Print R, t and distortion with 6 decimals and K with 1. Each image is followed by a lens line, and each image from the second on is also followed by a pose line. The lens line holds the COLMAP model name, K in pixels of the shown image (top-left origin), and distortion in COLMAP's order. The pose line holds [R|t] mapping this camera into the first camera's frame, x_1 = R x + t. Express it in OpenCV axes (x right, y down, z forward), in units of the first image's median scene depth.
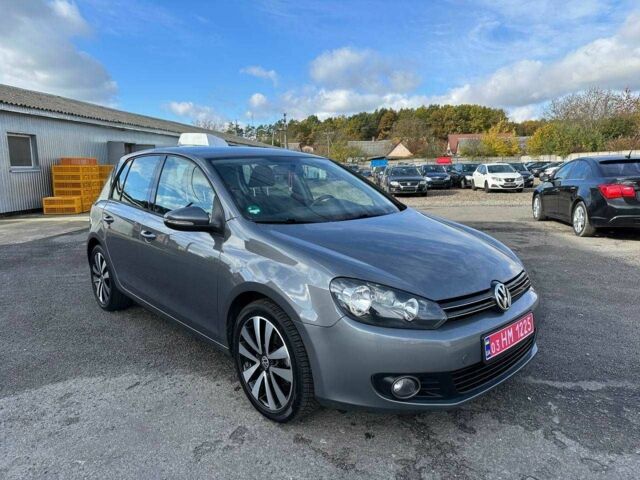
lens RADIAL K [[459.9, 0, 317.7], [0, 459.9, 240.8], [0, 0, 1]] dist [0.018334, -0.026297]
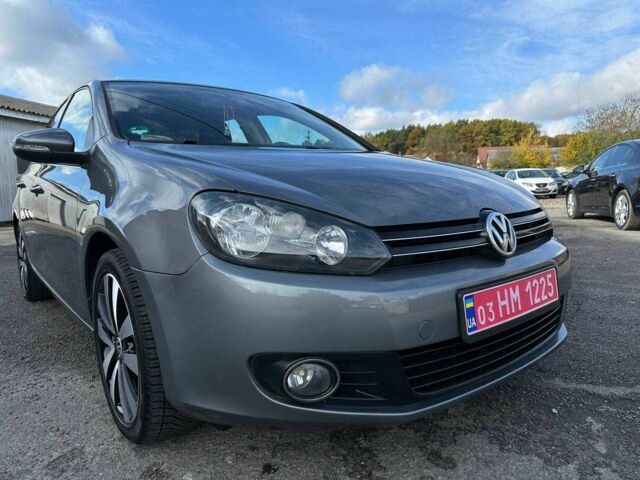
lens RADIAL K [[459.9, 0, 317.7], [0, 459.9, 240.8], [0, 0, 1]] dist [0.018334, -0.026297]
pose [[0.997919, -0.008574, -0.063905, 0.056207], [0.005948, 0.999134, -0.041176, 0.042212], [0.064203, 0.040710, 0.997106, 0.108966]]
